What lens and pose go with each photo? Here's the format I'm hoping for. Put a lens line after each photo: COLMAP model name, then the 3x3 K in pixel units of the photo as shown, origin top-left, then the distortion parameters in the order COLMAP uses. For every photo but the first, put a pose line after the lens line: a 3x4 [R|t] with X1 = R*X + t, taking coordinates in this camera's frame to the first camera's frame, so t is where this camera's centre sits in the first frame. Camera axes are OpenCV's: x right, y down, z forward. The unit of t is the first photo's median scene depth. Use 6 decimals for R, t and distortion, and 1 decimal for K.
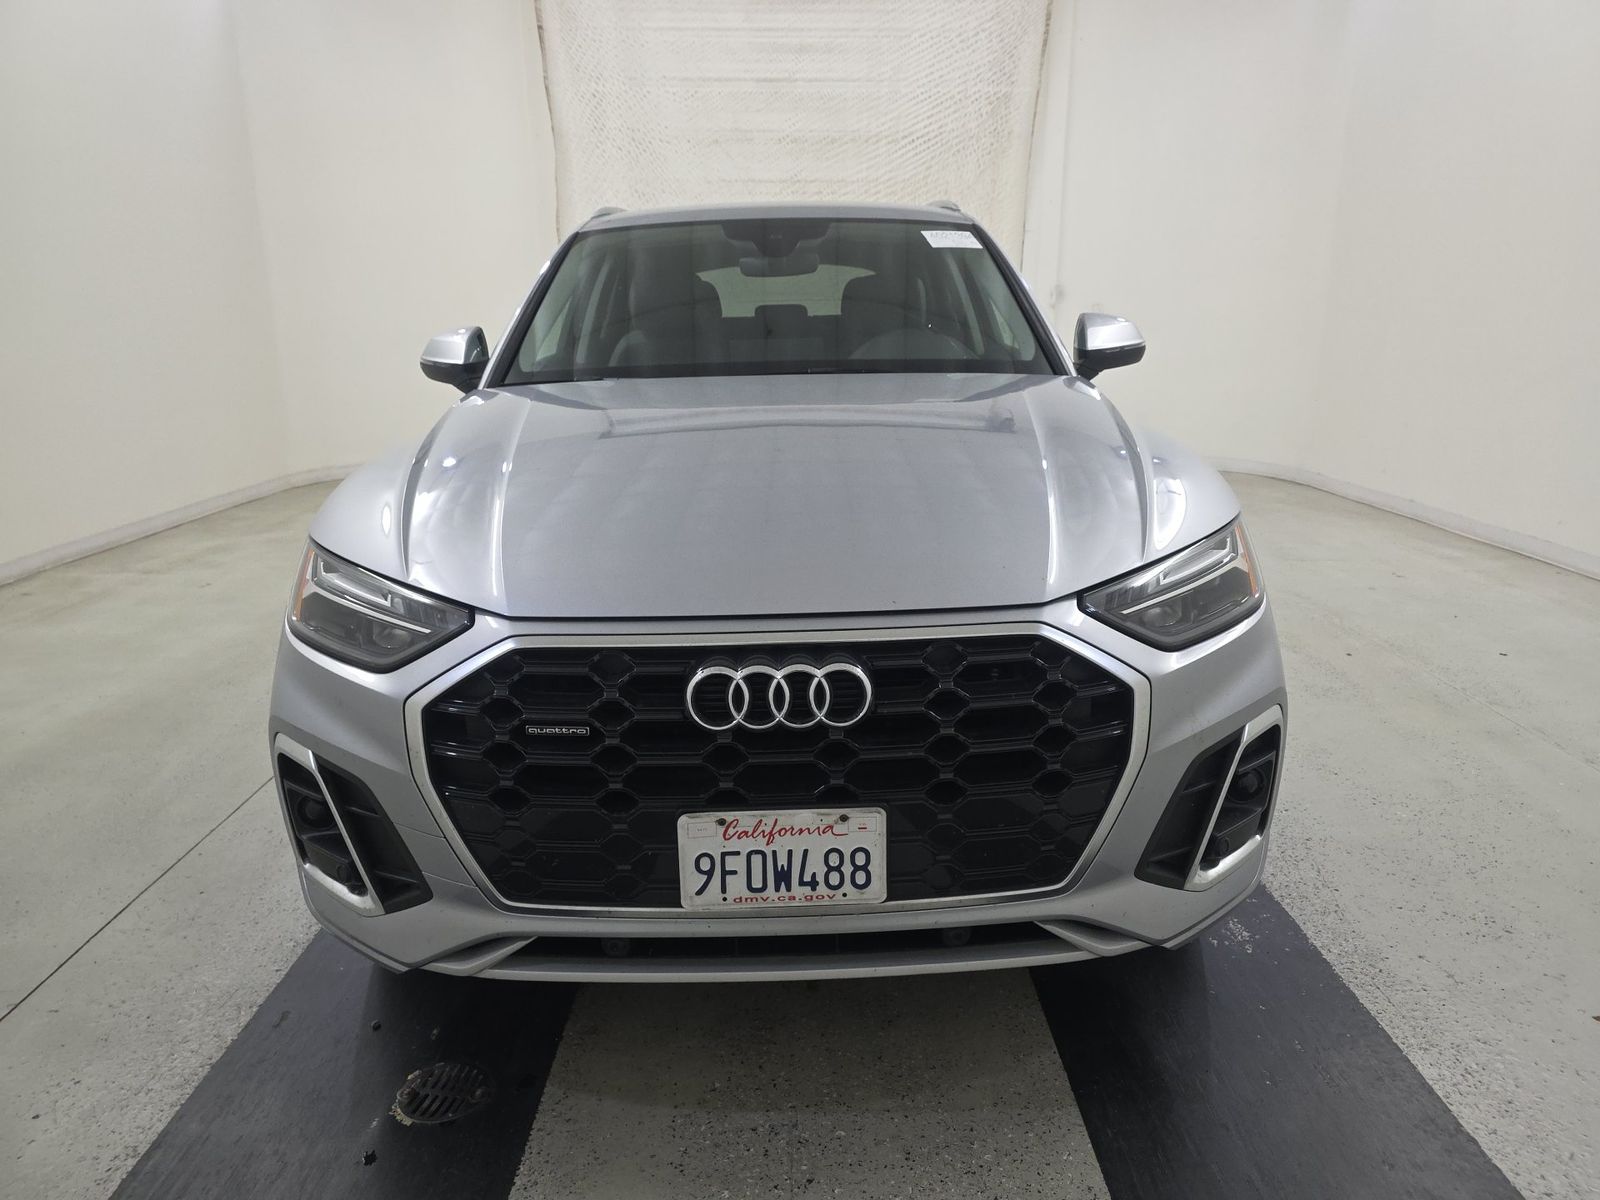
lens RADIAL K [[1080.7, 0, 816.3], [0, 1080.7, 599.9], [0, 0, 1]] dist [0.024116, -0.022528]
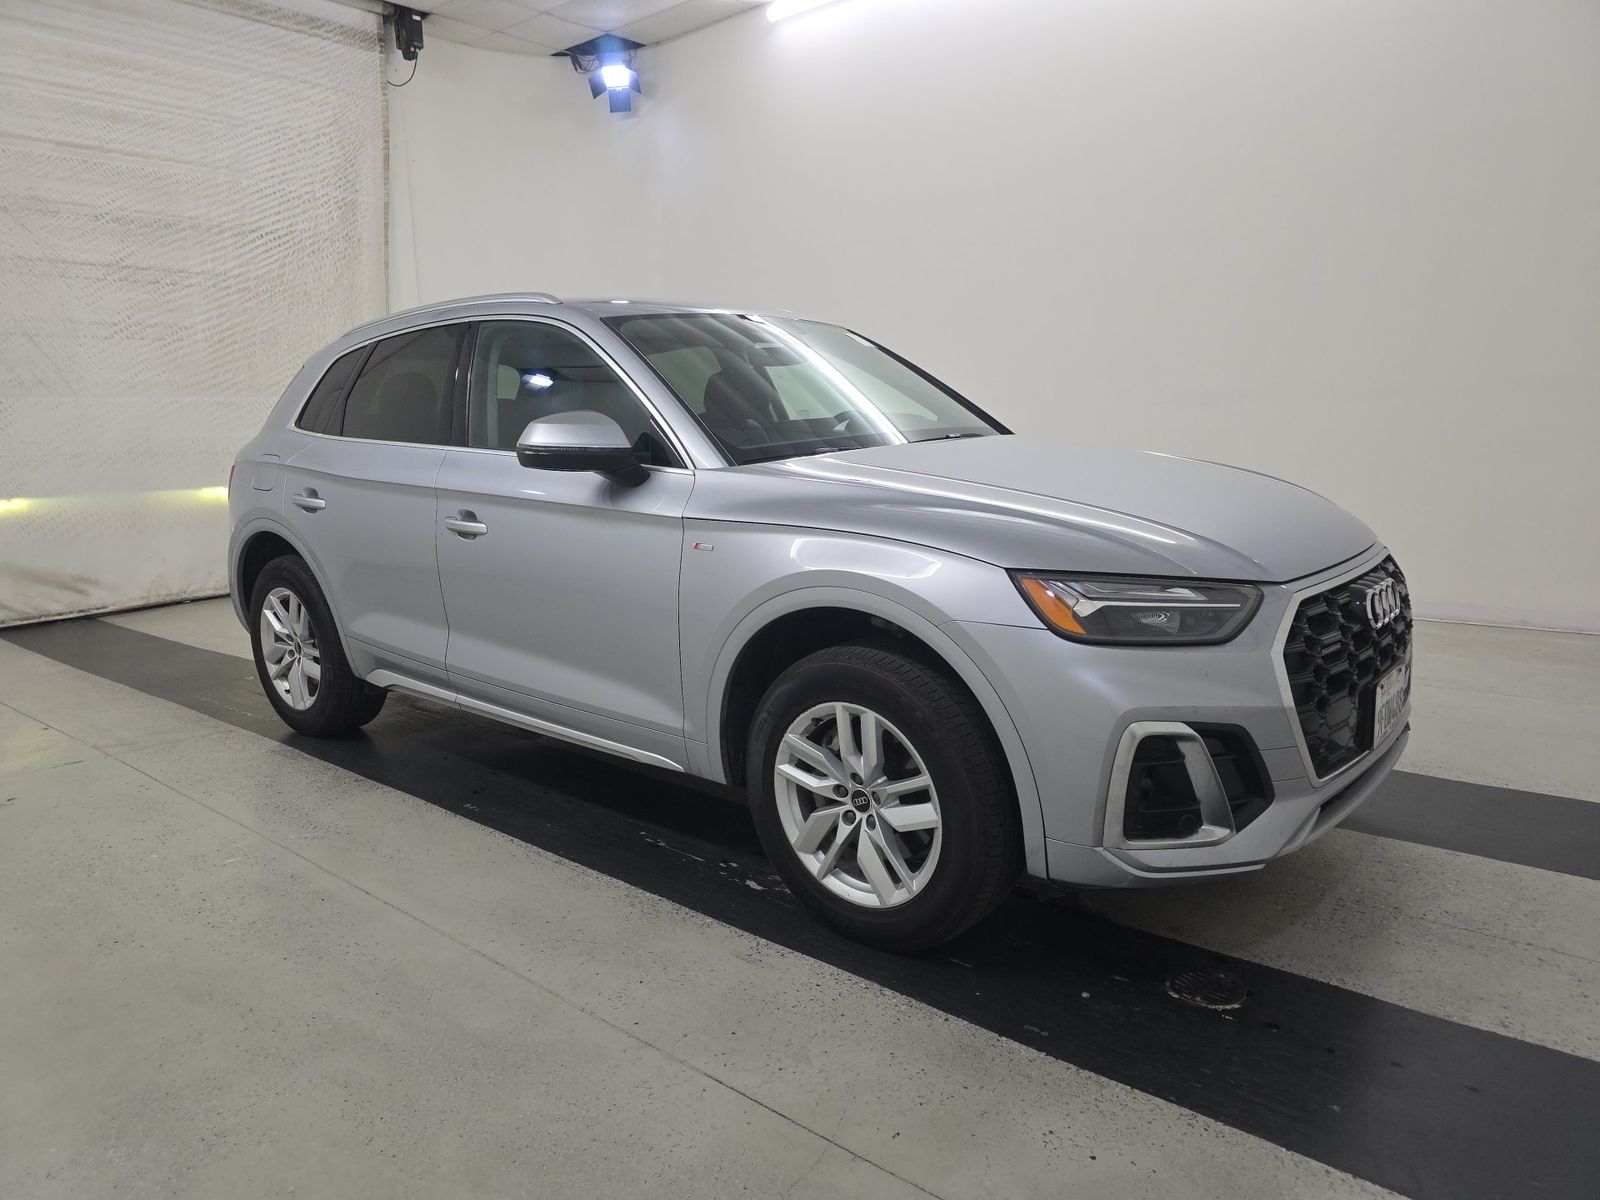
lens RADIAL K [[1080.7, 0, 816.3], [0, 1080.7, 599.9], [0, 0, 1]] dist [0.024116, -0.022528]
pose [[0.654987, -0.136071, 0.743288, -0.335287], [0.211727, 0.977299, -0.007663, -0.015280], [-0.725372, 0.162393, 0.668927, 0.093731]]
